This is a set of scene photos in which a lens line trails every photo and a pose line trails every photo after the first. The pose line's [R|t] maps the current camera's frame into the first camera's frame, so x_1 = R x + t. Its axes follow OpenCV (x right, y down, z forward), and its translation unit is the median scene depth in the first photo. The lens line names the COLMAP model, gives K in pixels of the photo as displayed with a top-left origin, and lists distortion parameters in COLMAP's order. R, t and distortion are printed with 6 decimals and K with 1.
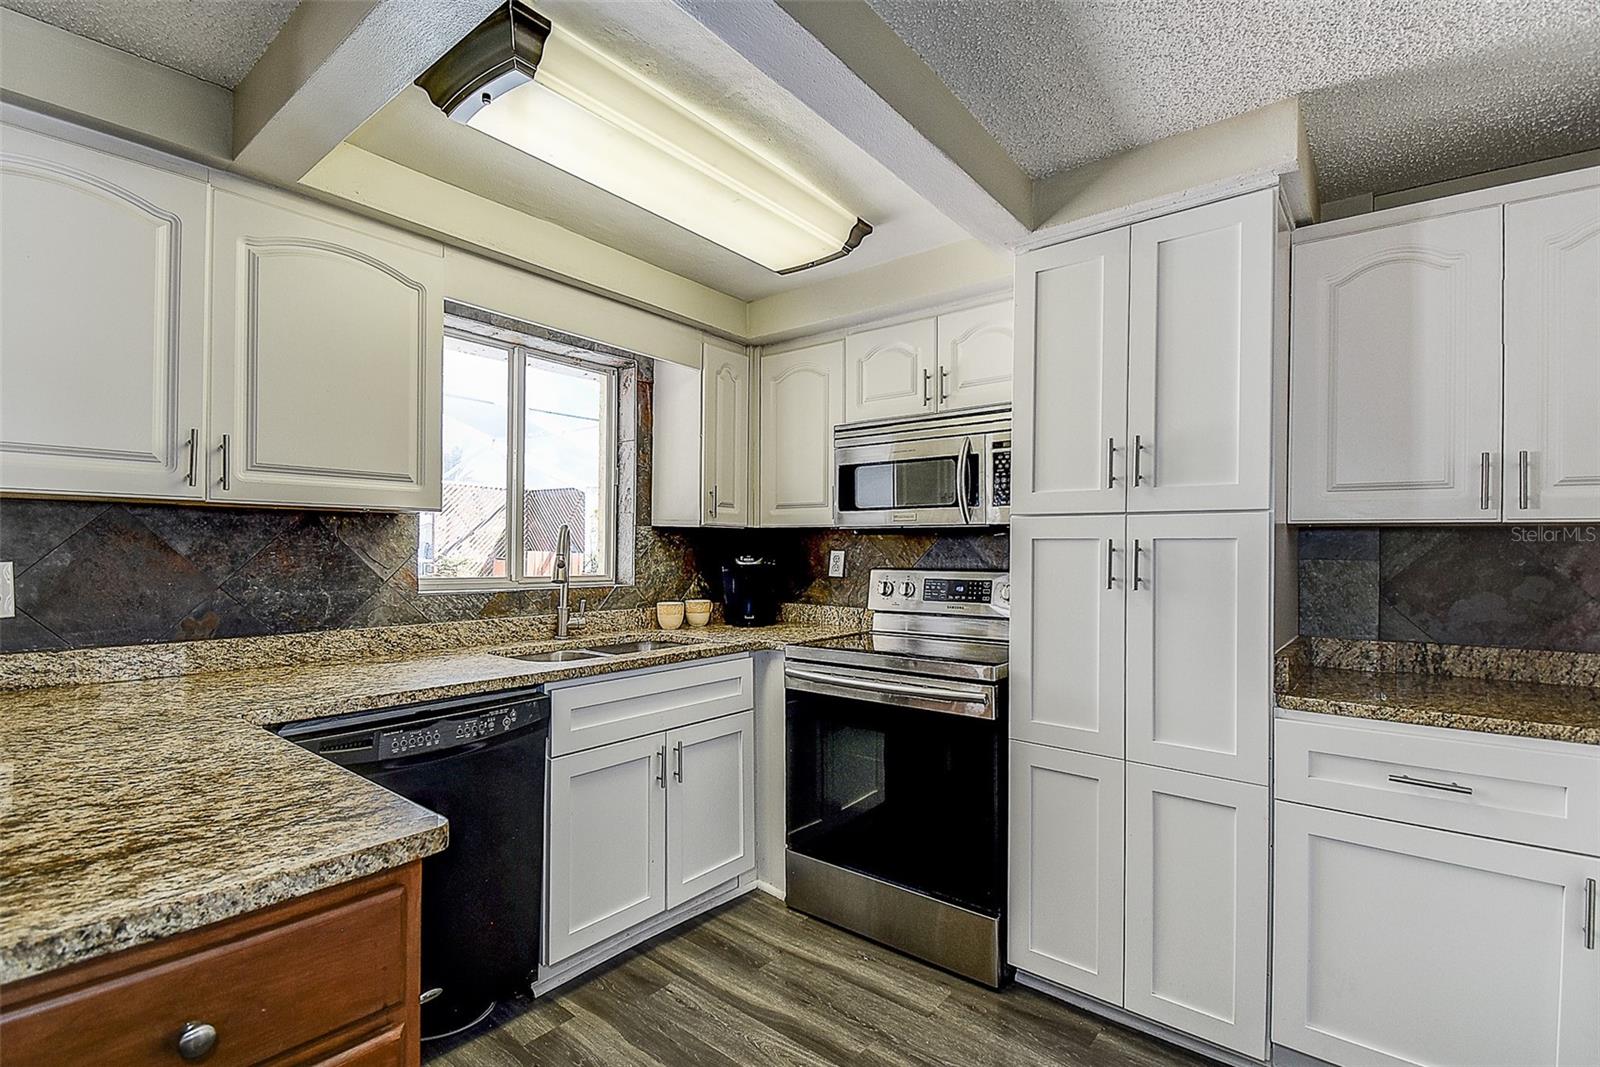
lens RADIAL K [[738.1, 0, 751.3], [0, 738.1, 543.5], [0, 0, 1]] dist [0.030068, -0.025768]
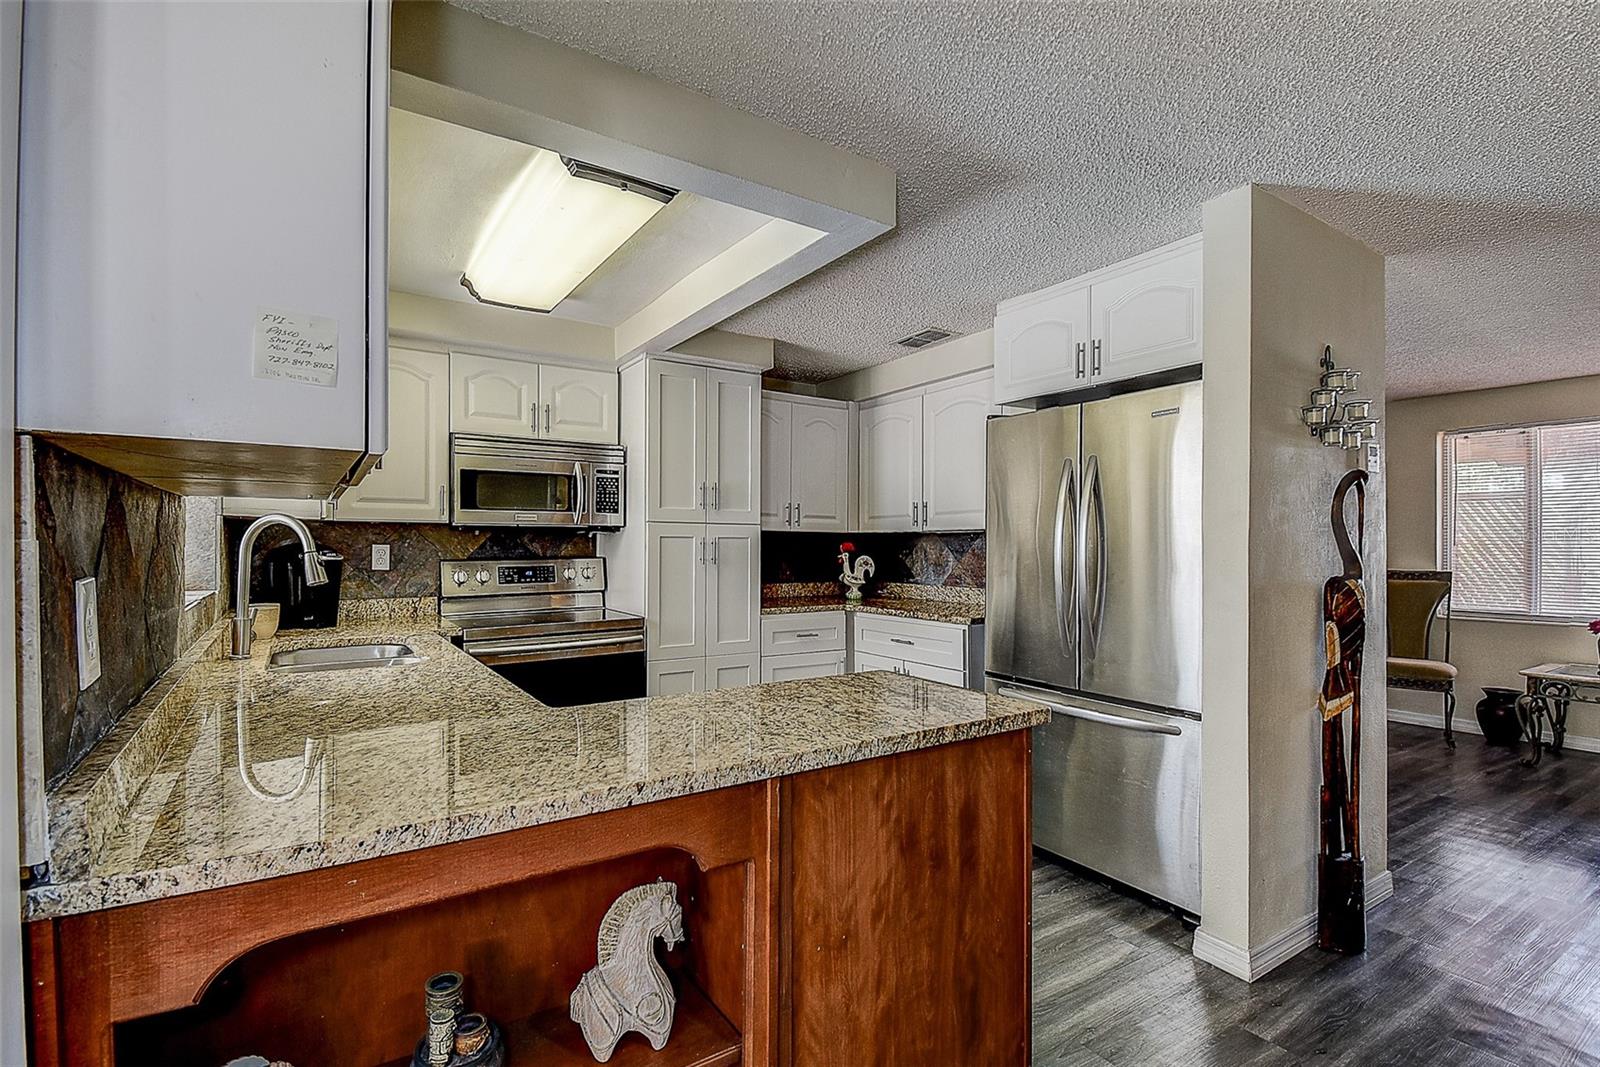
lens RADIAL K [[738.1, 0, 751.3], [0, 738.1, 543.5], [0, 0, 1]] dist [0.030068, -0.025768]
pose [[0.307973, -0.007811, 0.951363, -0.872696], [-0.006605, 0.999925, 0.010348, -0.007361], [-0.951372, -0.009471, 0.307899, 0.235730]]
